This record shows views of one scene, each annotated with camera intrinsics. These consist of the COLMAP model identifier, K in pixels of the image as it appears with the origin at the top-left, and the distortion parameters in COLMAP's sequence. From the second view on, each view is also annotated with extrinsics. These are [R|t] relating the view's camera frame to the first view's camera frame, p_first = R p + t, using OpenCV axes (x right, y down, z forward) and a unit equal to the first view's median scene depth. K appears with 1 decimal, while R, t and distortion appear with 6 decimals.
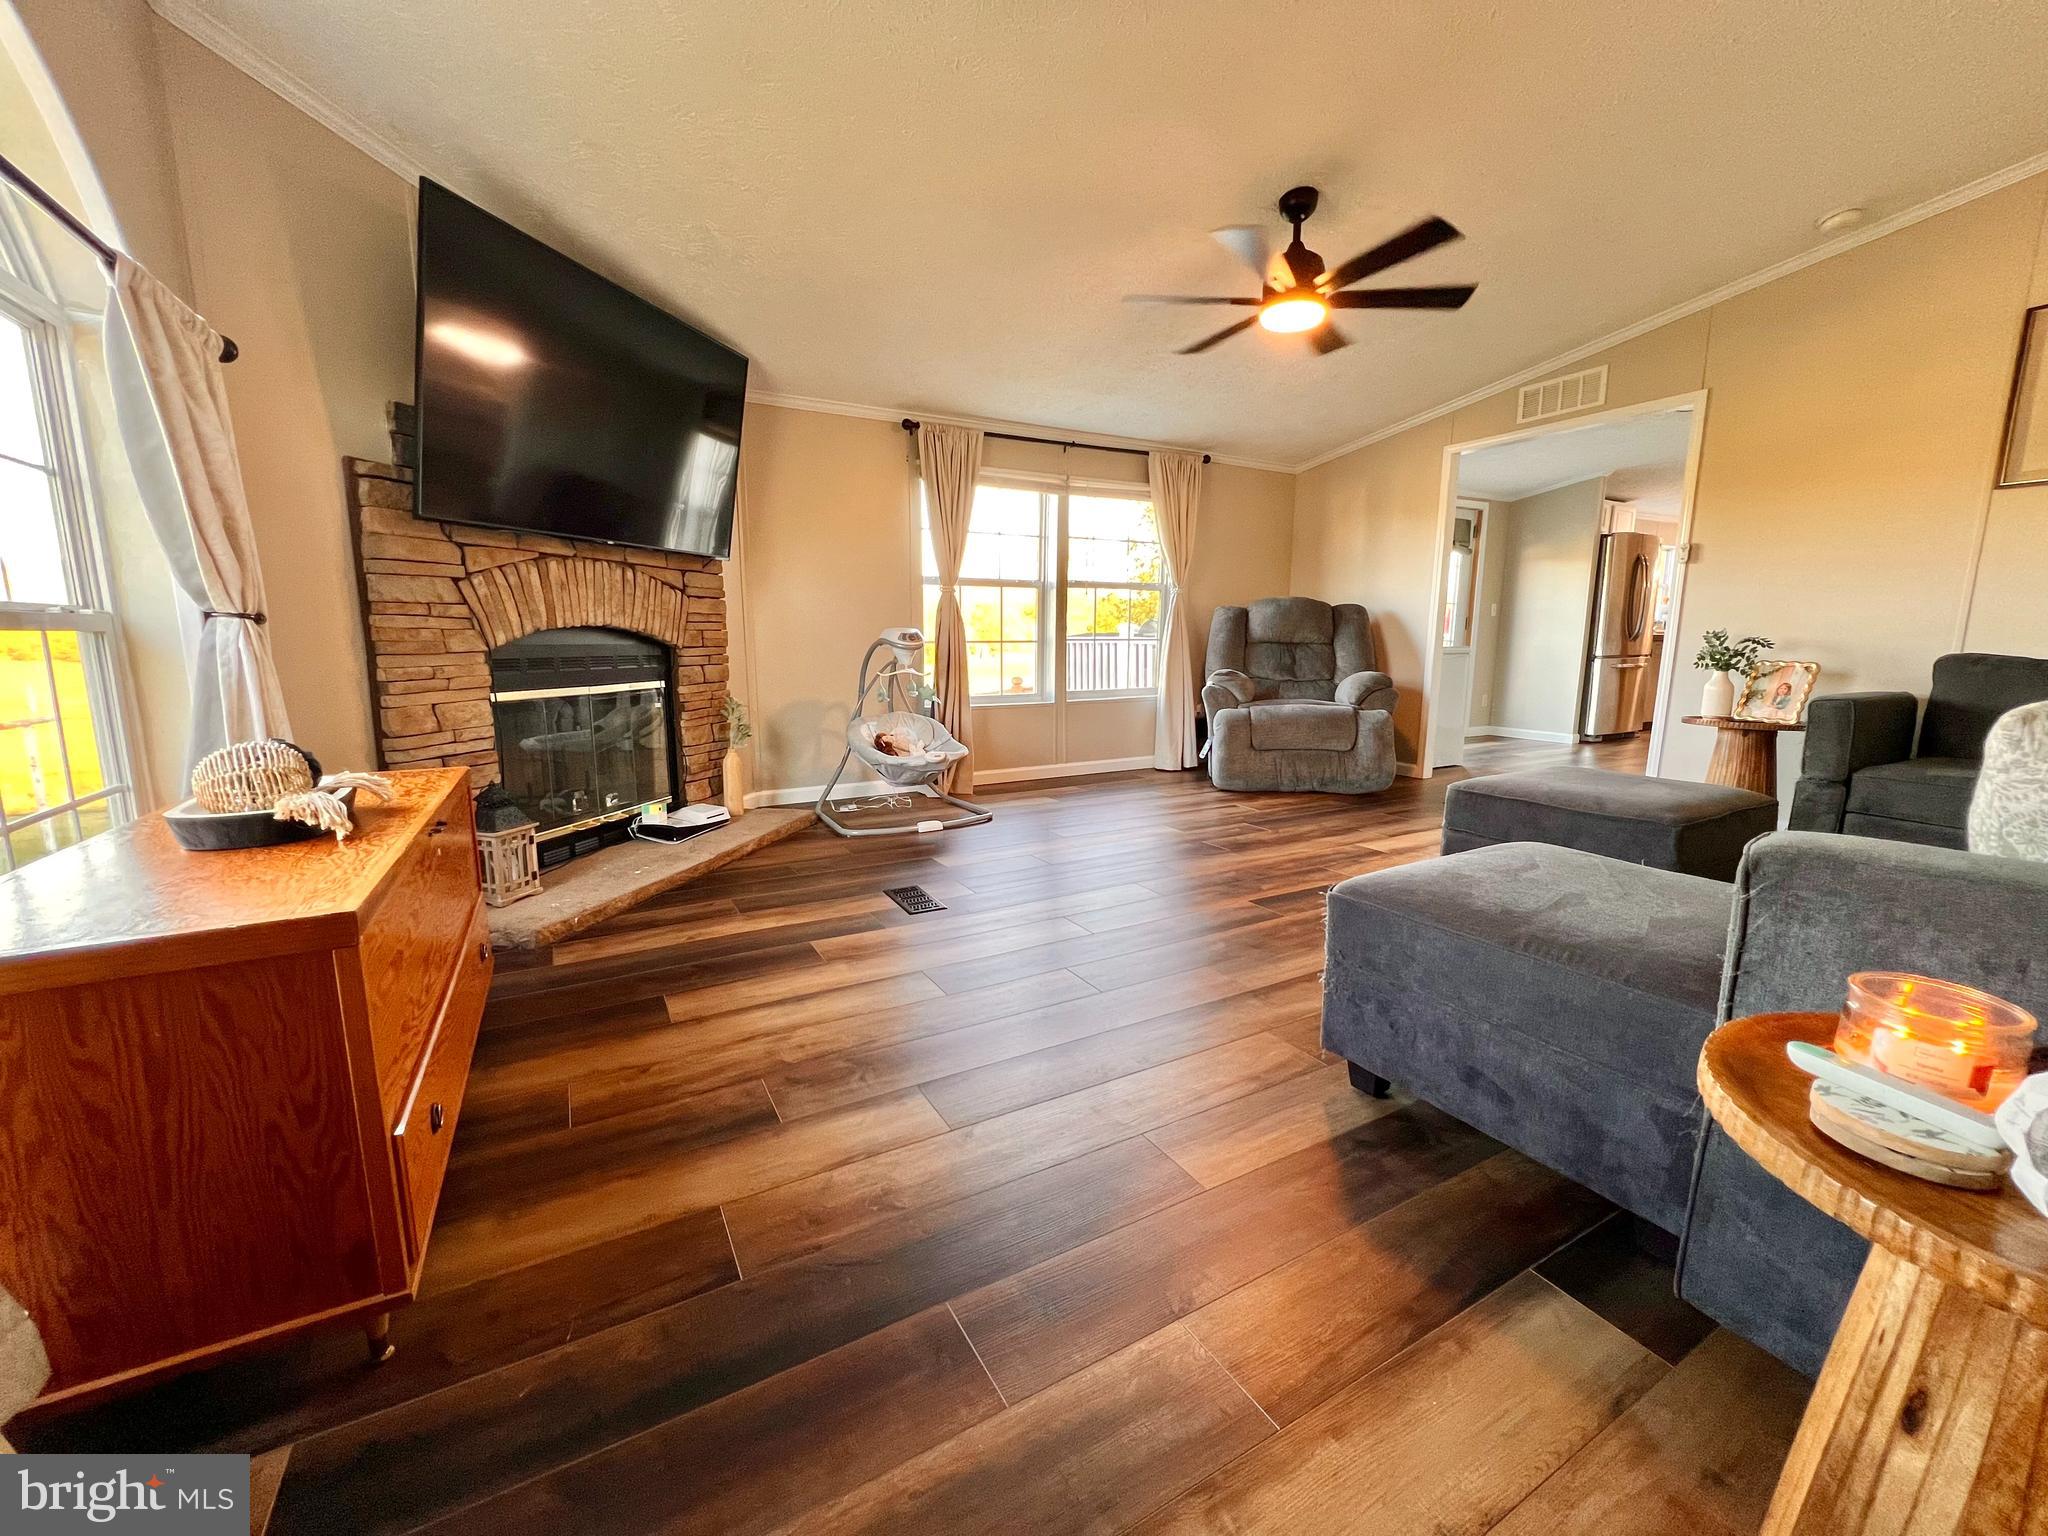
lens RADIAL K [[815.7, 0, 1024.0], [0, 815.7, 768.0], [0, 0, 1]] dist [0.001092, 0.000514]
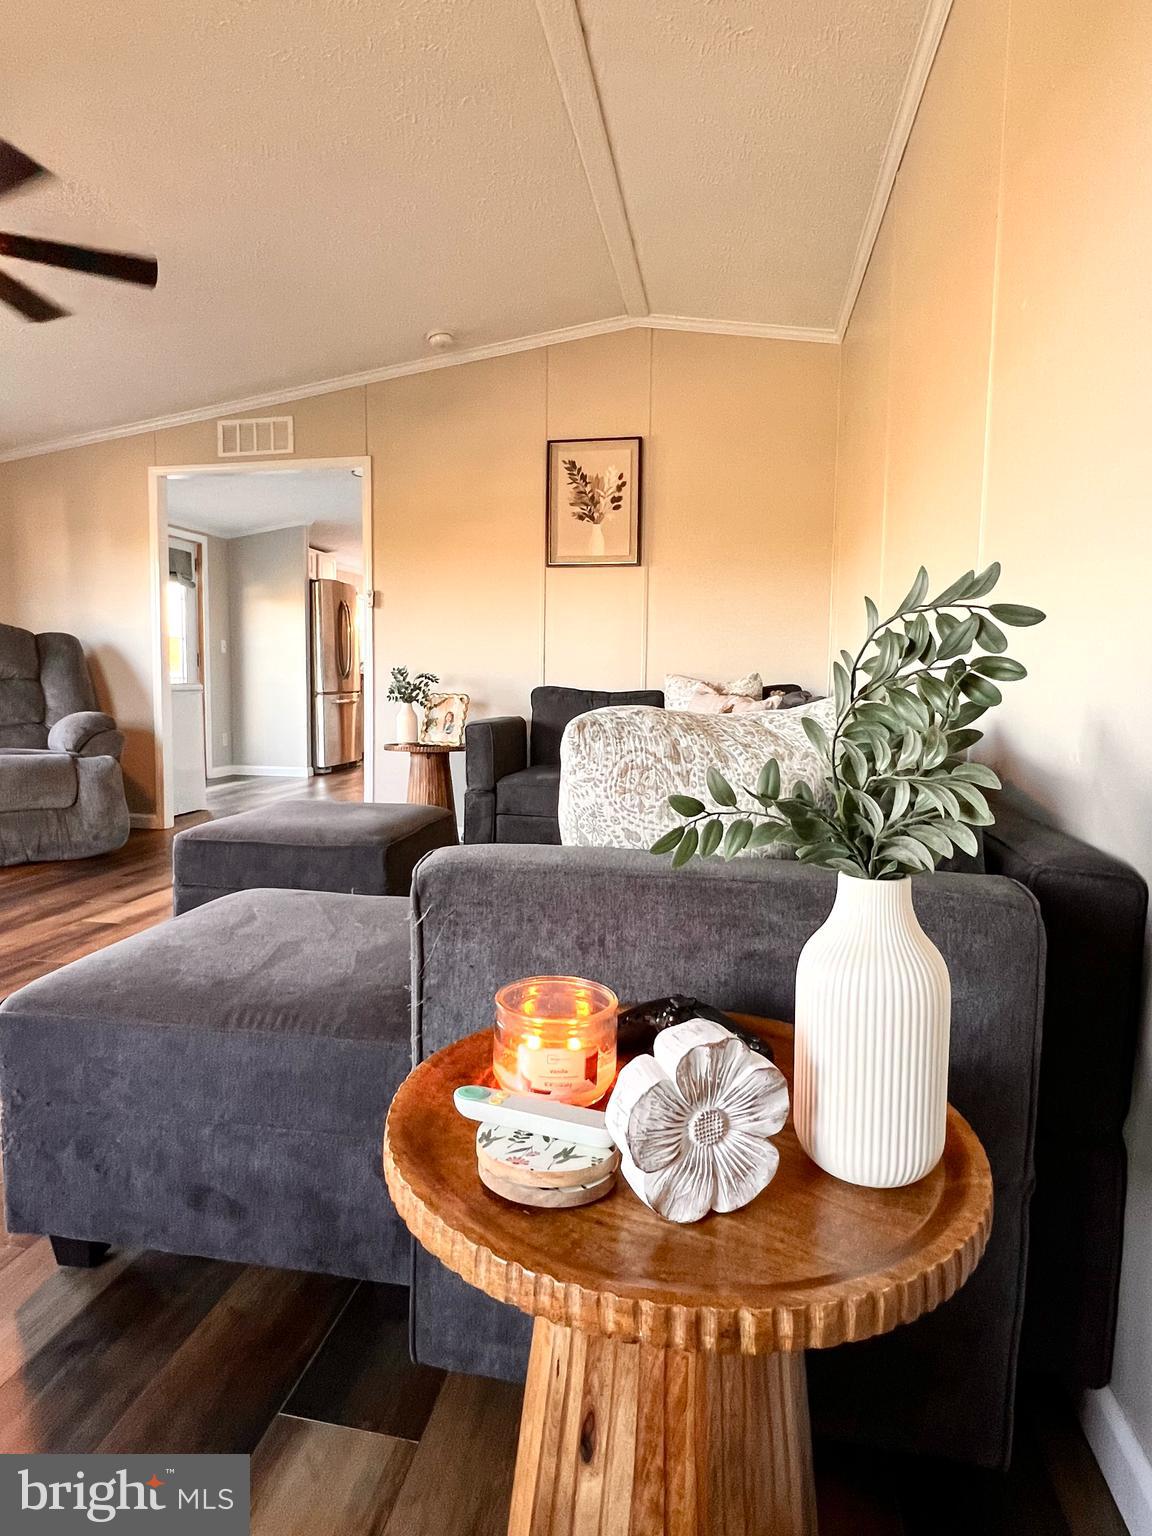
lens RADIAL K [[882.7, 0, 576.0], [0, 882.7, 768.0], [0, 0, 1]] dist [0.000058, -0.000056]
pose [[0.635584, -0.072638, 0.768607, 0.121152], [0.115189, 0.993343, -0.001377, -0.000251], [-0.763390, 0.089410, 0.639720, 0.098885]]
